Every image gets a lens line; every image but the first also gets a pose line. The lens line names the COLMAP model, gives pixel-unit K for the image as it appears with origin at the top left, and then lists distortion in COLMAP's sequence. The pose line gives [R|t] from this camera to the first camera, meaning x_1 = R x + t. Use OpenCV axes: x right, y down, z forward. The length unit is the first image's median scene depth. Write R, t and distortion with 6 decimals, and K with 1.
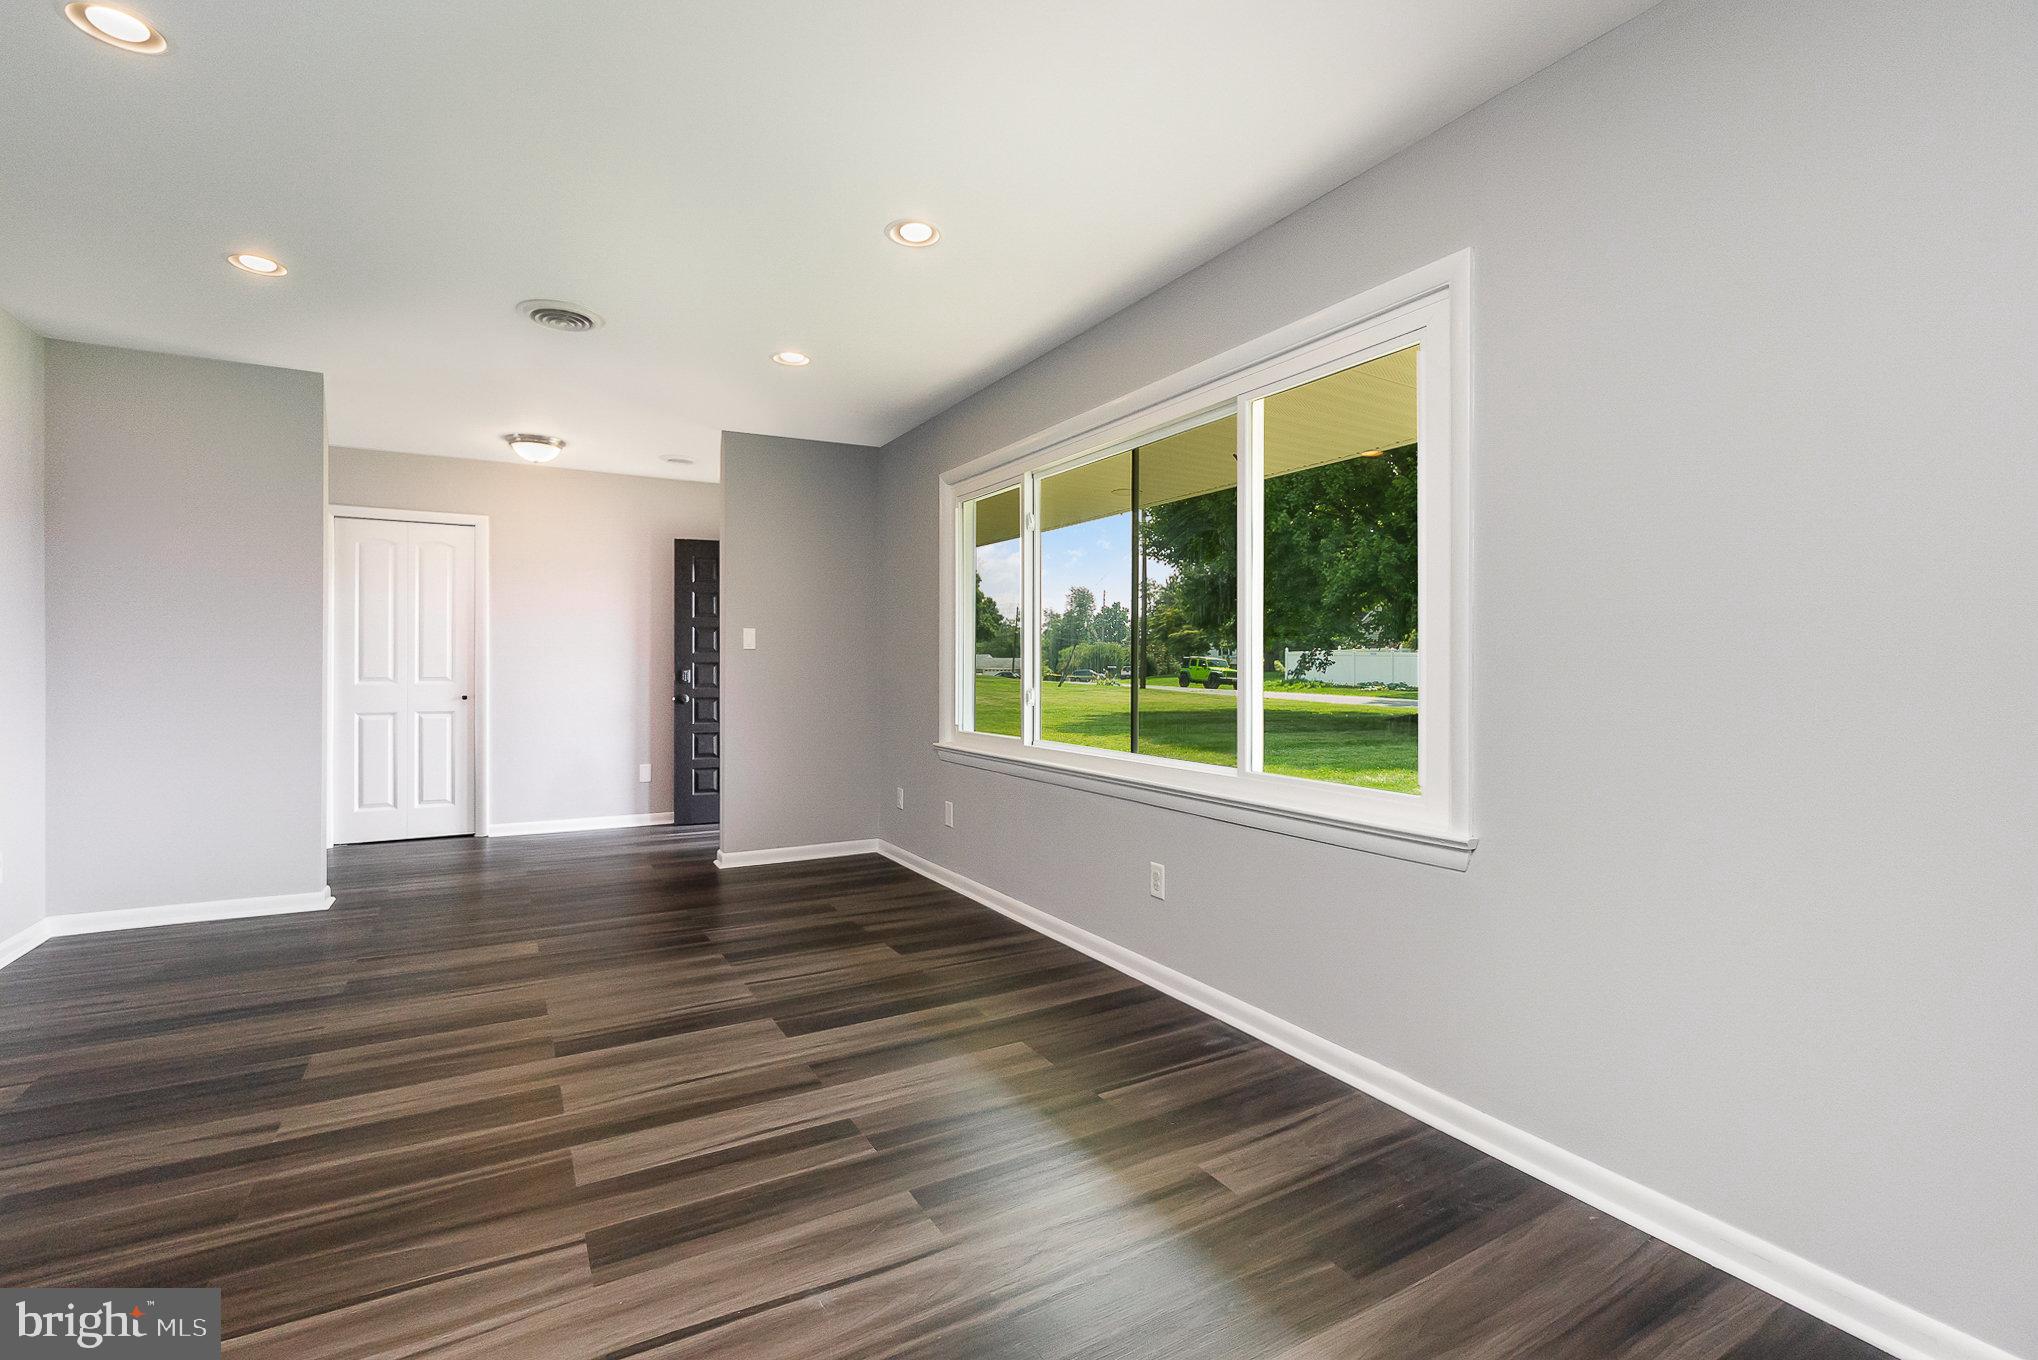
lens RADIAL K [[891.8, 0, 1000.0], [0, 891.8, 666.4], [0, 0, 1]] dist [0.000617, -0.000153]
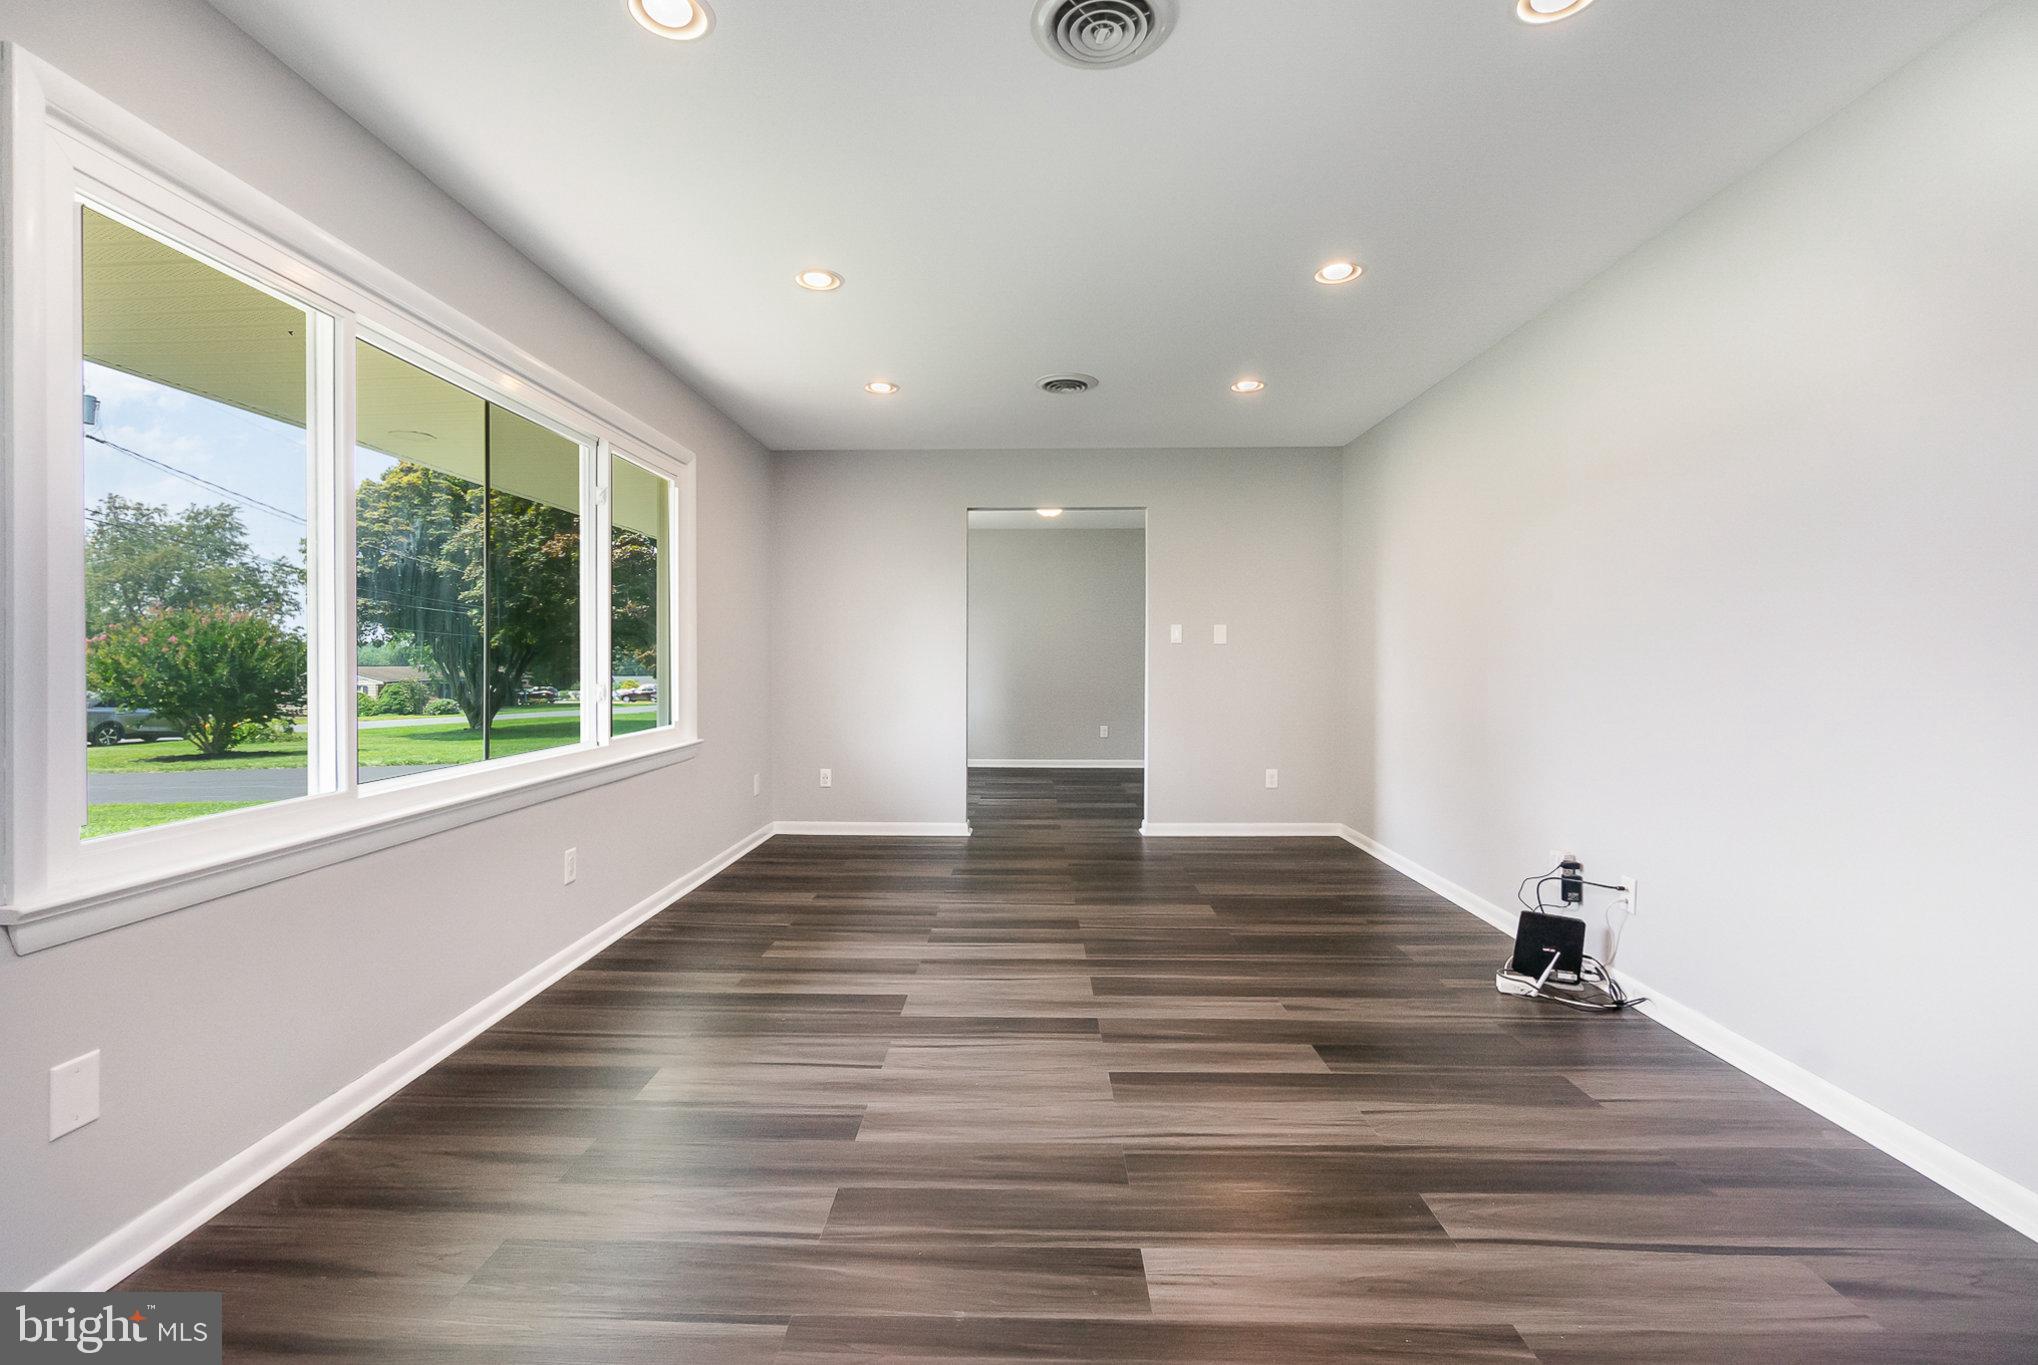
lens RADIAL K [[891.8, 0, 1013.6], [0, 891.8, 671.9], [0, 0, 1]] dist [0.000617, -0.000153]
pose [[-0.861323, -0.011713, 0.507923, -0.918225], [-0.003314, 0.999842, 0.017438, -0.003416], [-0.508047, 0.013336, -0.861226, 1.901279]]
